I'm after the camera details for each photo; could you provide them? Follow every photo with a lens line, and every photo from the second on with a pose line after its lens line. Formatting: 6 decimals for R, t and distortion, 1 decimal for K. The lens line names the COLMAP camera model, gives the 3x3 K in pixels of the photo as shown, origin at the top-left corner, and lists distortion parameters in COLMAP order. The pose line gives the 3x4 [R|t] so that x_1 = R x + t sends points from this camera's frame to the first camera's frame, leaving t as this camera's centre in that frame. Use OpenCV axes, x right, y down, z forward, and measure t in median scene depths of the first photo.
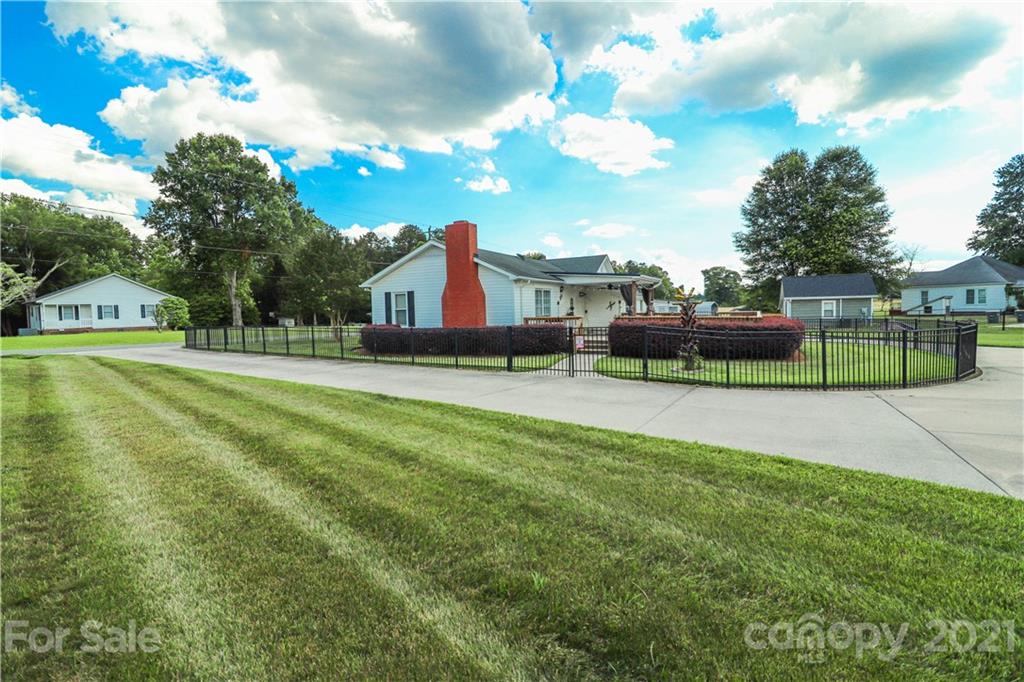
lens RADIAL K [[472.0, 0, 510.0], [0, 472.0, 332.2], [0, 0, 1]] dist [0.001422, -0.011459]
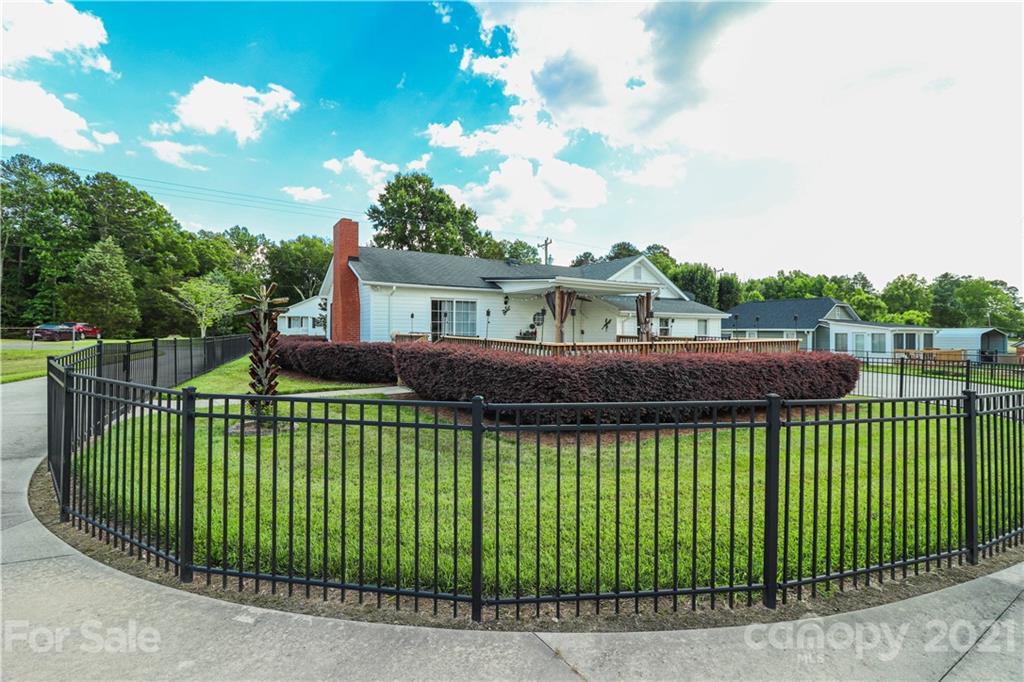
lens RADIAL K [[472.0, 0, 510.0], [0, 472.0, 332.2], [0, 0, 1]] dist [0.001422, -0.011459]
pose [[0.856356, 0.031411, -0.515430, 0.174455], [-0.054184, 0.998104, -0.029198, -0.006321], [0.513536, 0.052932, 0.856434, 0.124598]]
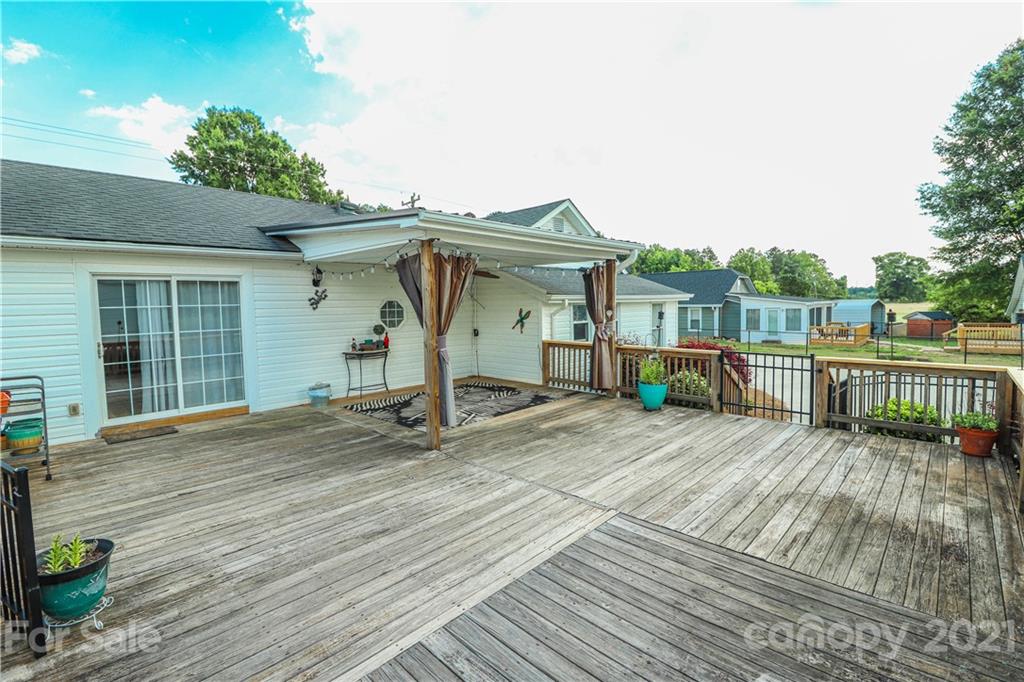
lens RADIAL K [[470.2, 0, 512.7], [0, 470.2, 334.2], [0, 0, 1]] dist [-0.000033, -0.013056]
pose [[0.963313, 0.022911, -0.267402, 0.118680], [-0.017831, 0.999612, 0.021411, -0.020339], [0.267788, -0.015857, 0.963347, 0.243098]]
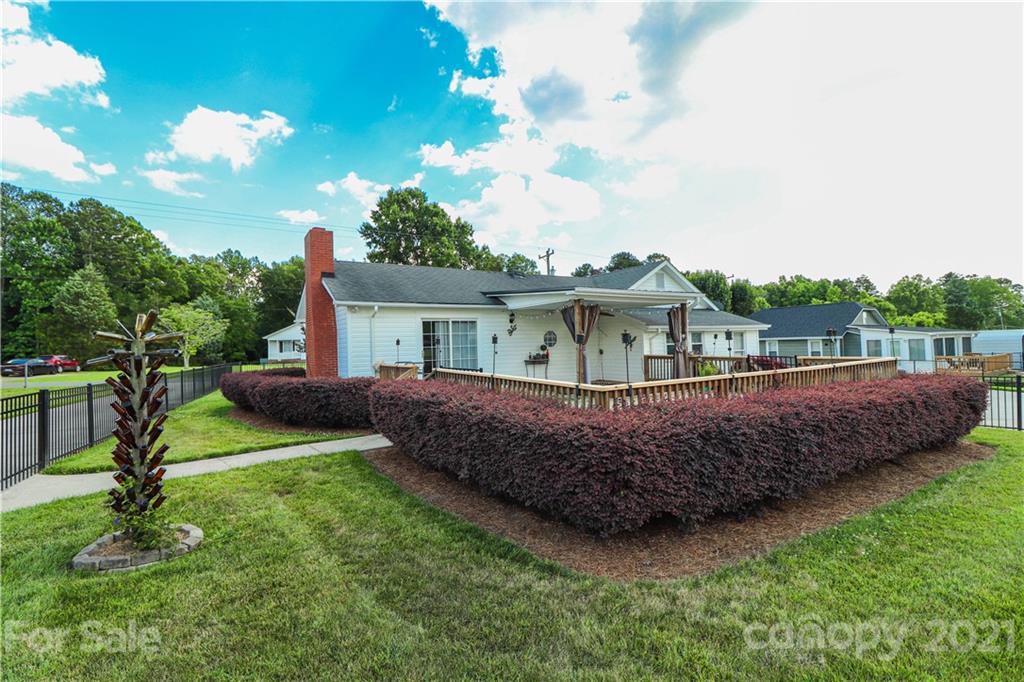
lens RADIAL K [[472.0, 0, 510.0], [0, 472.0, 332.2], [0, 0, 1]] dist [0.001422, -0.011459]
pose [[0.857255, -0.013918, -0.514704, 0.150085], [-0.019946, 0.997987, -0.060206, -0.011666], [0.514505, 0.061878, 0.855252, 0.157802]]
